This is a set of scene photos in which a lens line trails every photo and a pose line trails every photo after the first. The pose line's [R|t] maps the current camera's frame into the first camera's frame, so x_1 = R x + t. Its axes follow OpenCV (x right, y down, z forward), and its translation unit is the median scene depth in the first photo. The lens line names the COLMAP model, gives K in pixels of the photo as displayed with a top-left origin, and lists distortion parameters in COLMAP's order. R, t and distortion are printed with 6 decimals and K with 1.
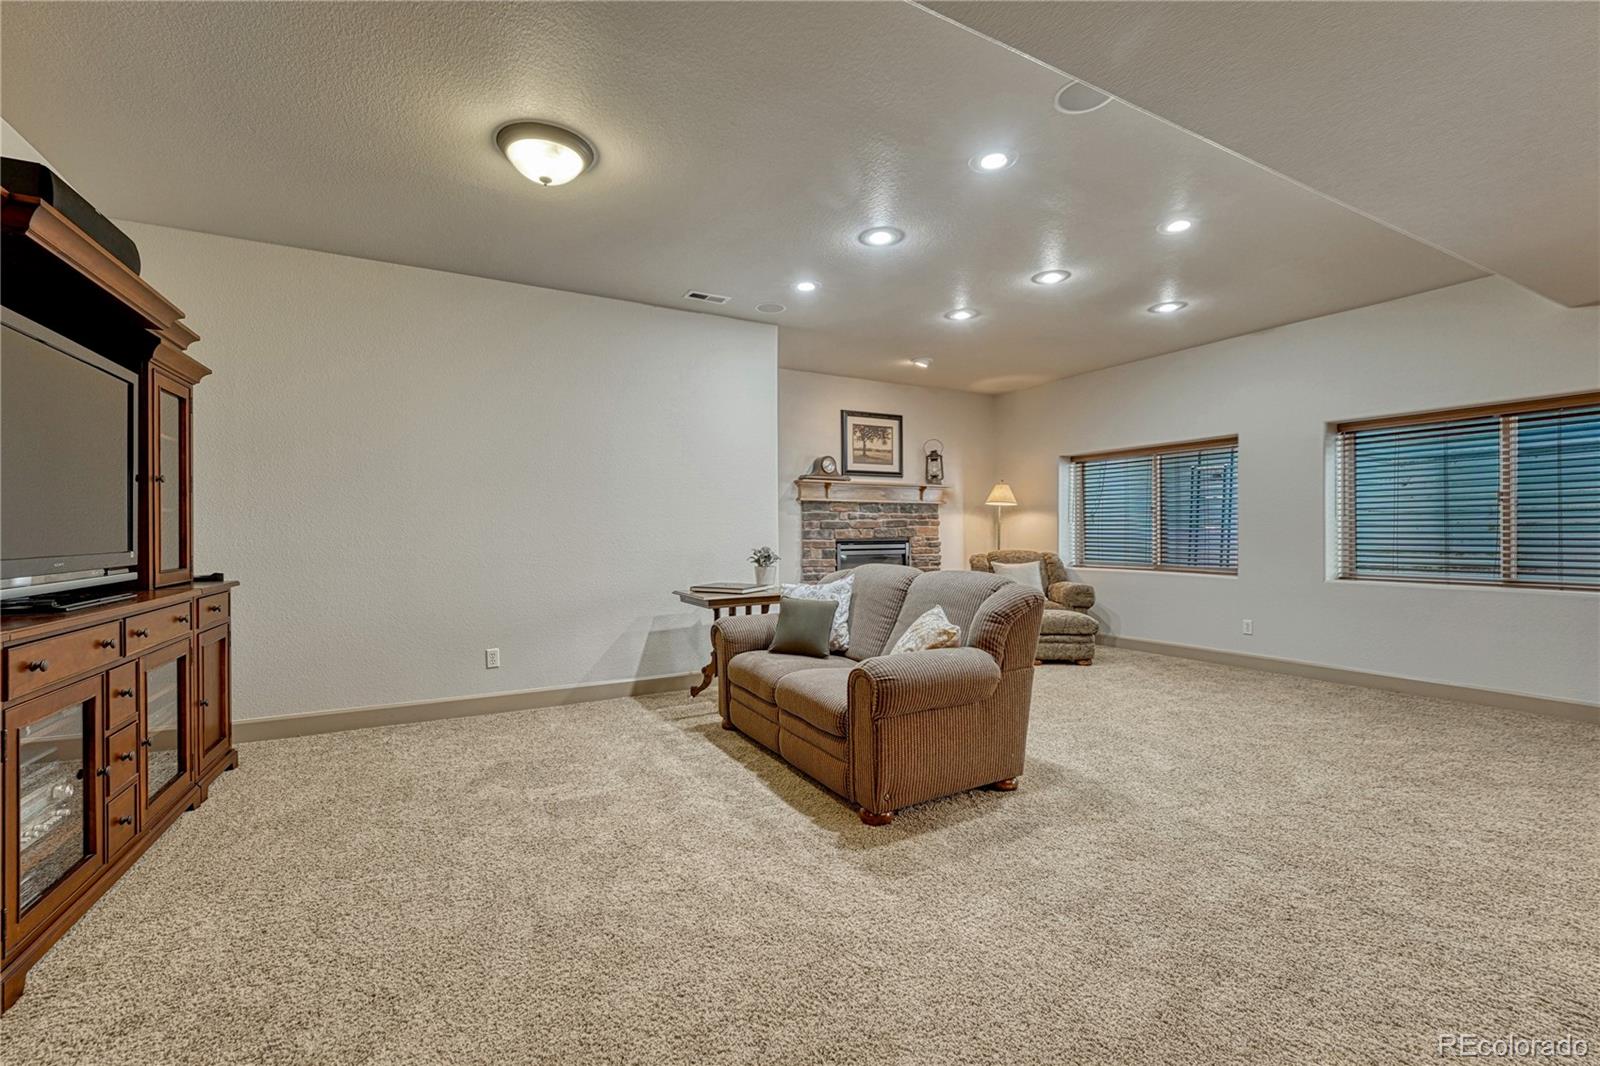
lens RADIAL K [[672.1, 0, 809.0], [0, 672.1, 537.5], [0, 0, 1]] dist [0.012351, 0.000033]
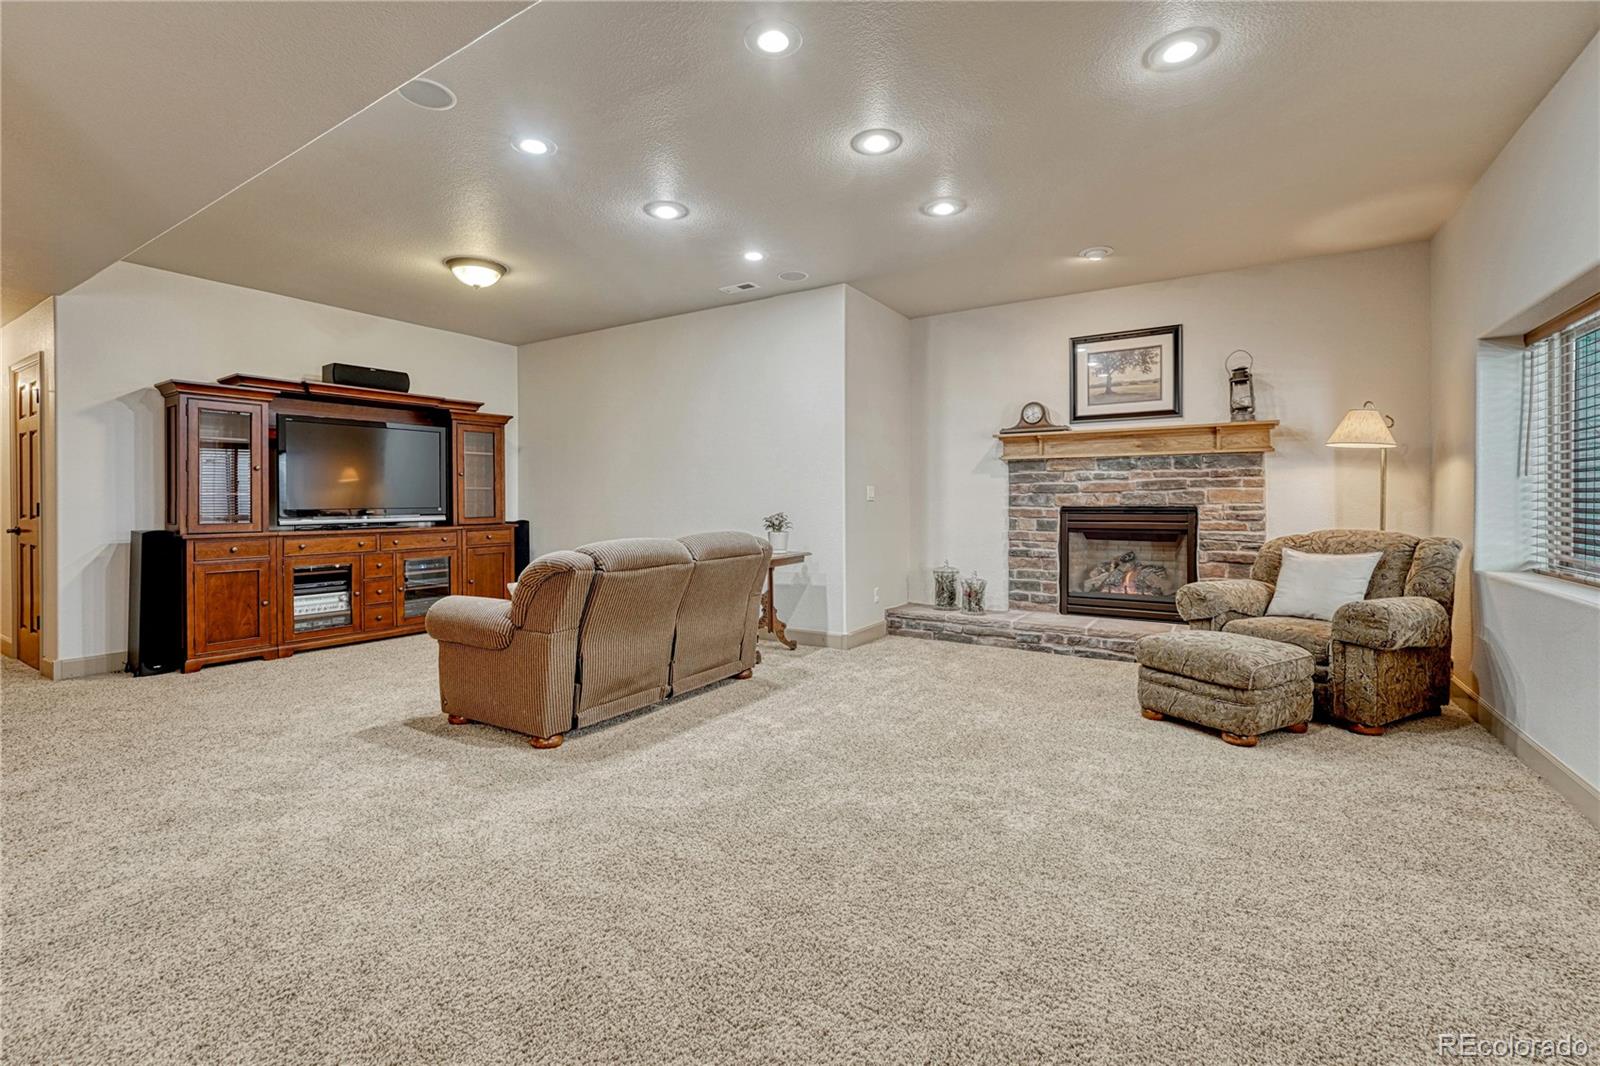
lens RADIAL K [[688.4, 0, 792.3], [0, 688.4, 506.1], [0, 0, 1]] dist [-0.010321, -0.000180]
pose [[0.486640, 0.010135, -0.873544, 0.579797], [-0.005352, 0.999949, 0.008620, -0.003095], [0.873586, 0.000480, 0.486669, 0.340634]]
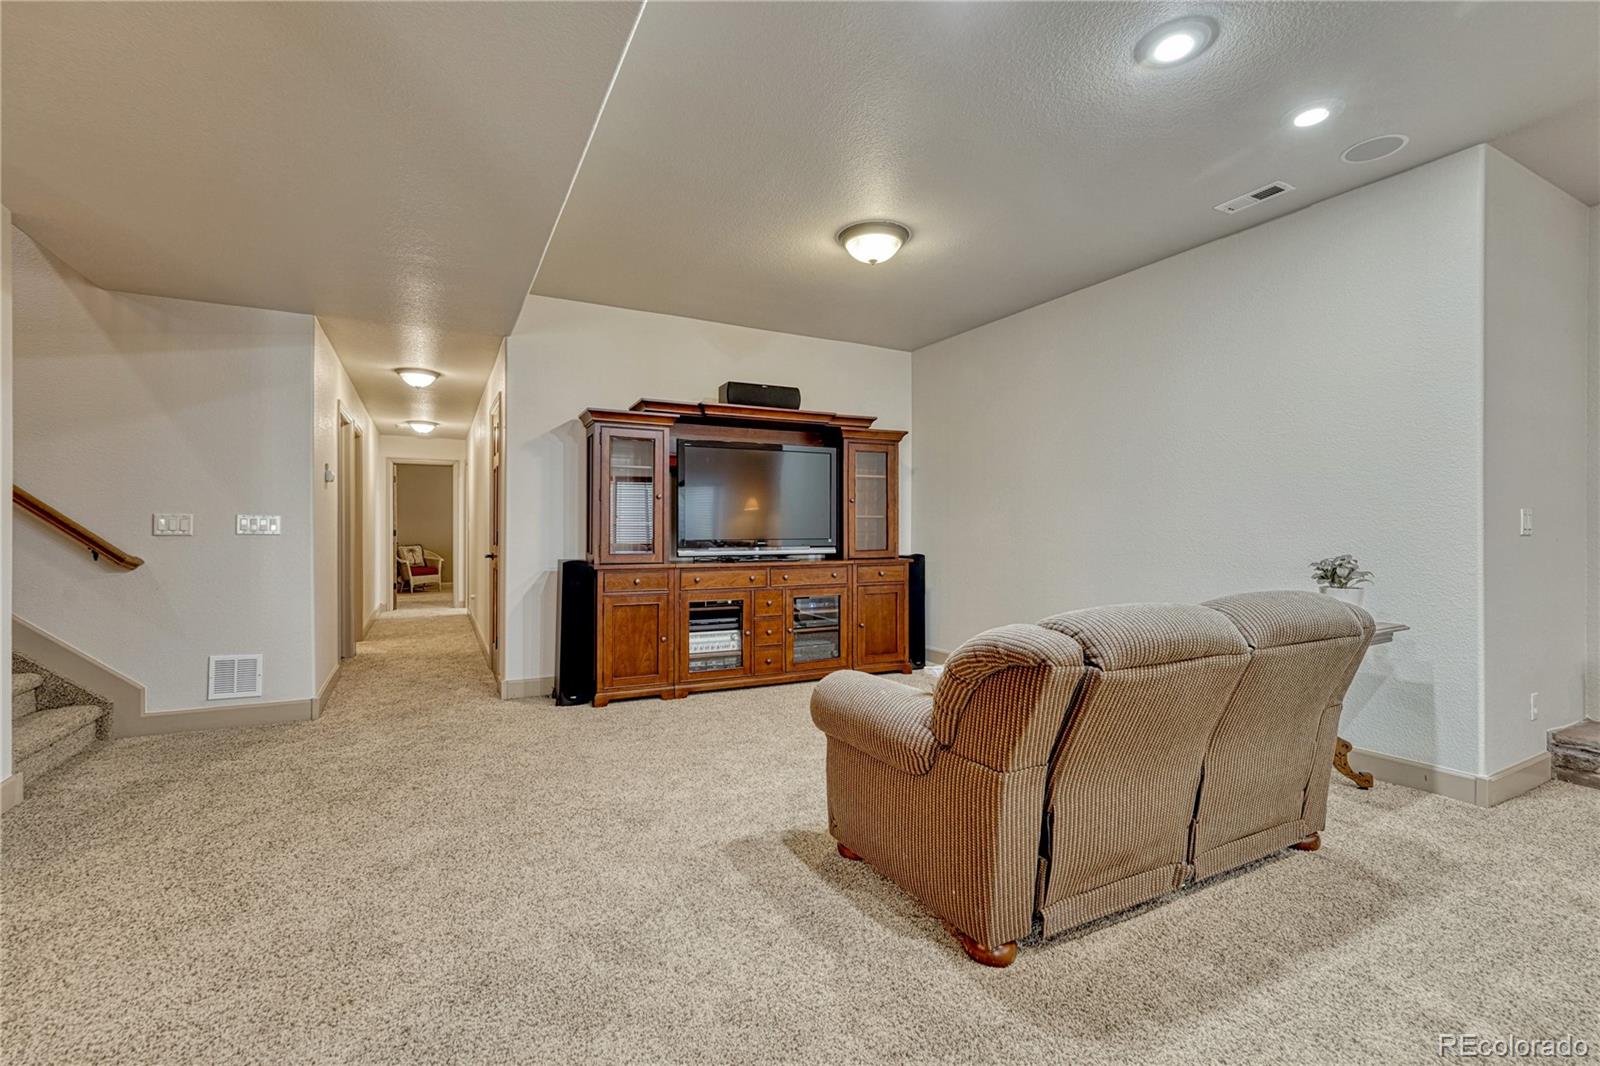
lens RADIAL K [[686.8, 0, 800.0], [0, 686.8, 533.0], [0, 0, 1]] dist [0.000435, 0.000023]
pose [[-0.010354, 0.010024, -0.999896, 0.377706], [-0.008134, 0.999916, 0.010109, -0.005238], [0.999913, 0.008237, -0.010272, 0.347835]]
